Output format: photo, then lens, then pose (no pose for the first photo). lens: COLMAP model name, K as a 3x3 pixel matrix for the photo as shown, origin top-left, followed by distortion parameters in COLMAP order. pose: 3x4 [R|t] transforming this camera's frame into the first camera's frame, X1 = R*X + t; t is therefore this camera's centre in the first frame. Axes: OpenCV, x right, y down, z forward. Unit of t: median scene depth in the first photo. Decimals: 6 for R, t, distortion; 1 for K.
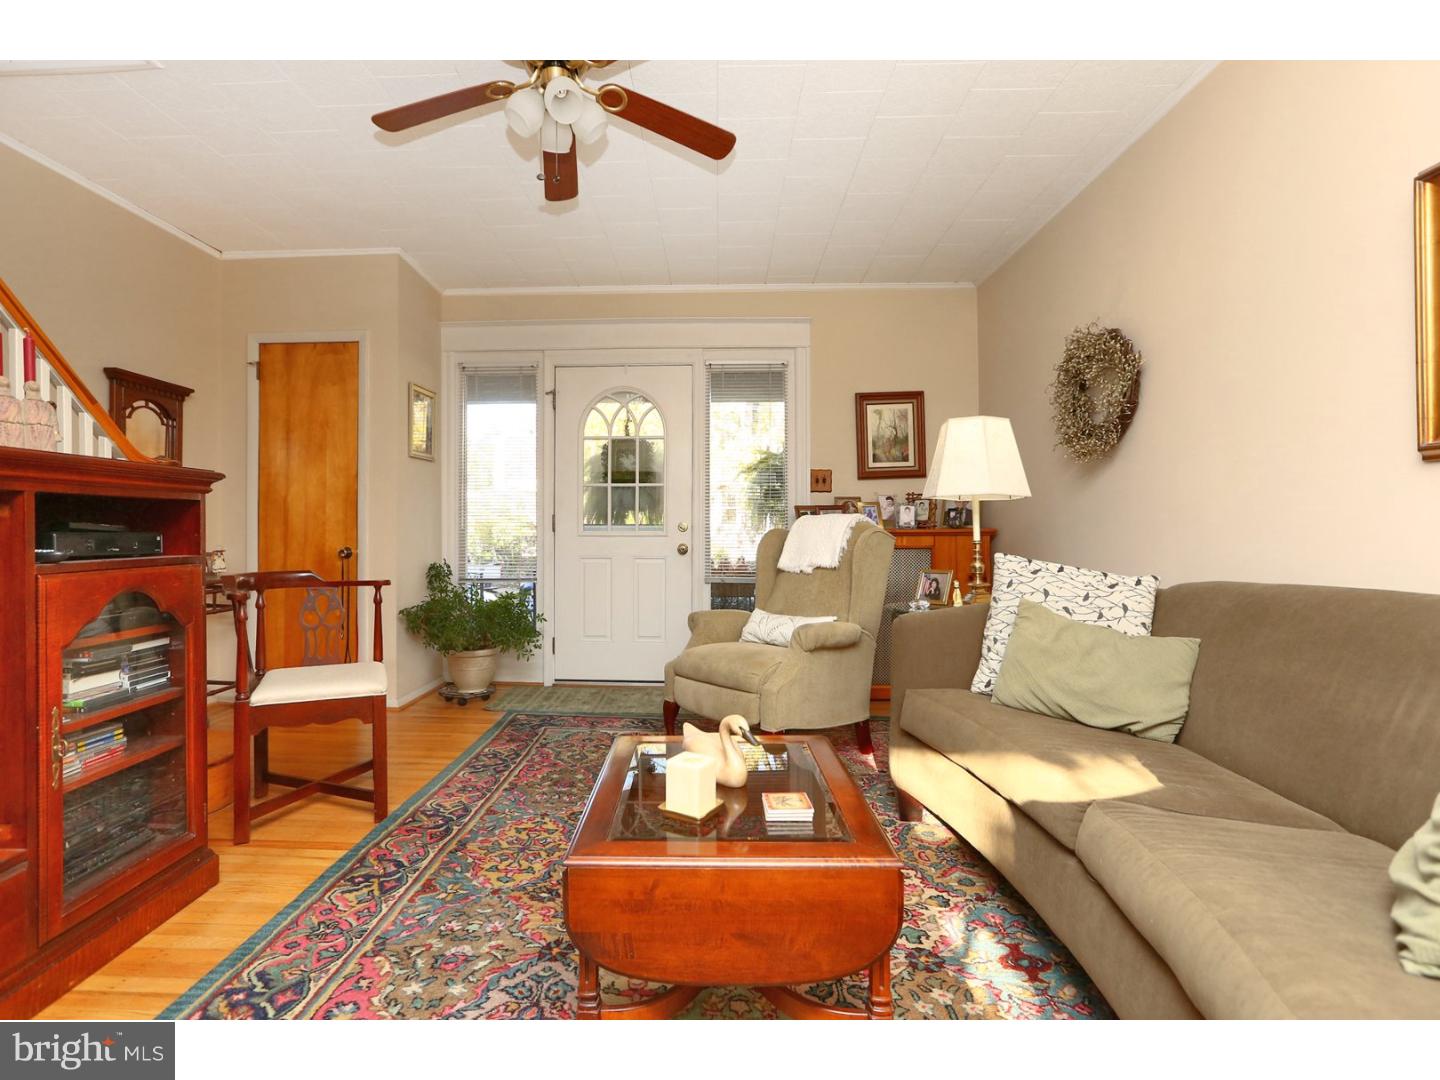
lens RADIAL K [[674.0, 0, 719.9], [0, 674.0, 523.6], [0, 0, 1]] dist [-0.035192, 0.020935]
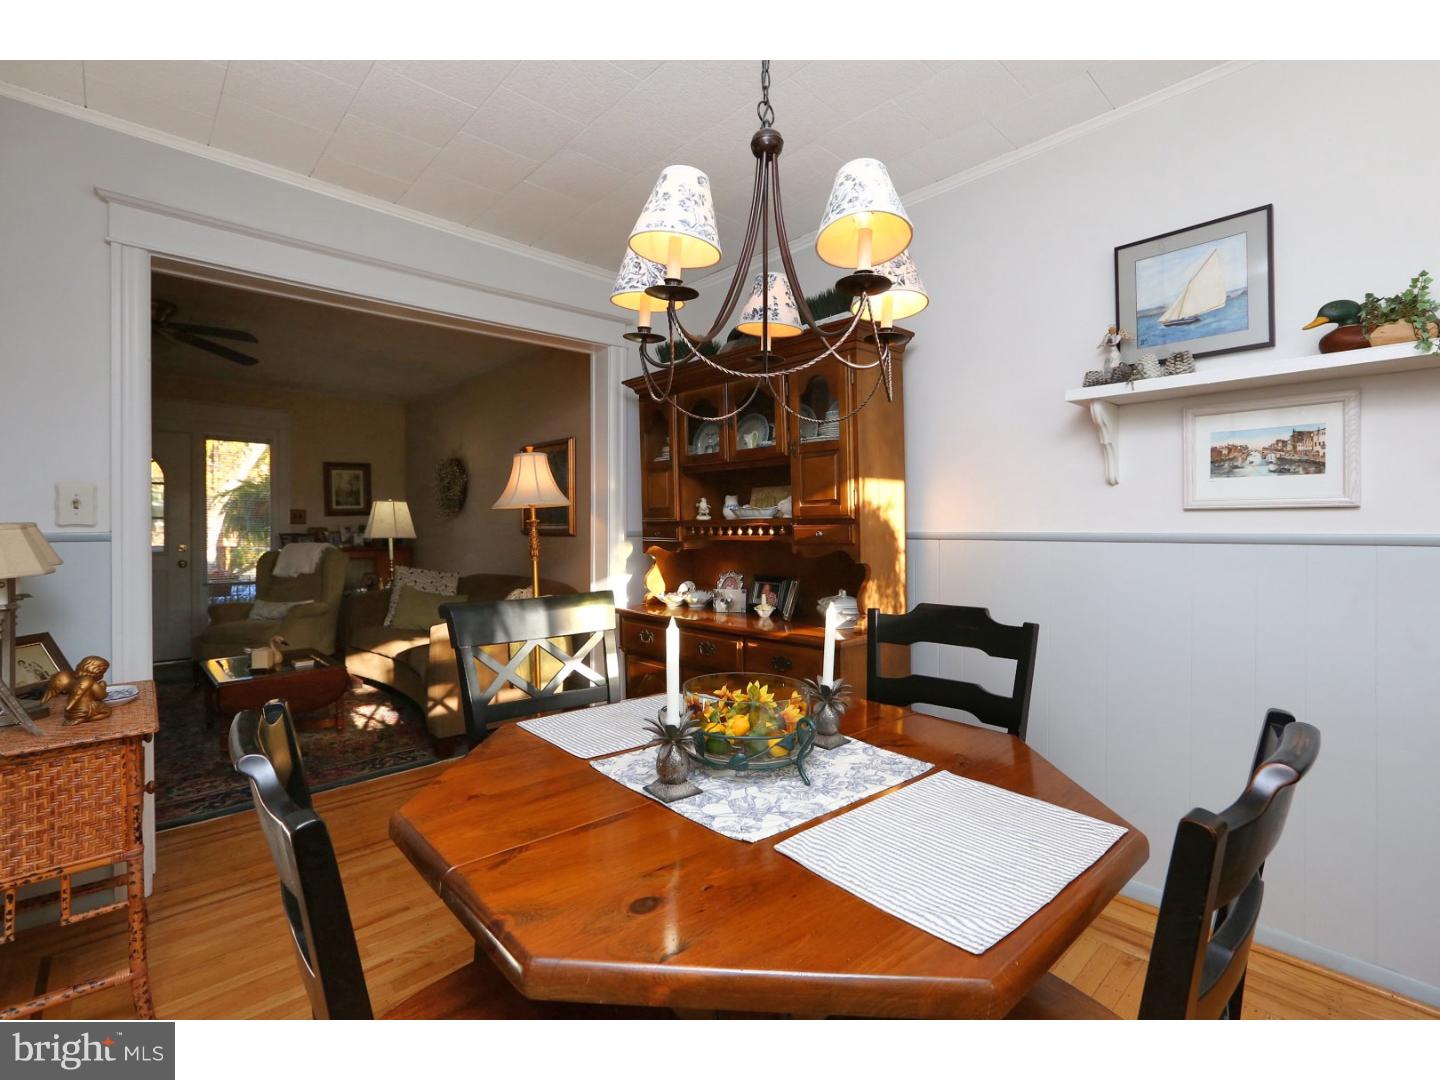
lens RADIAL K [[674.0, 0, 719.9], [0, 674.0, 523.6], [0, 0, 1]] dist [-0.035192, 0.020935]
pose [[0.733375, -0.002721, 0.679819, -0.227776], [-0.006700, 0.999914, 0.011231, -0.091097], [-0.679791, -0.012791, 0.733294, -0.983845]]
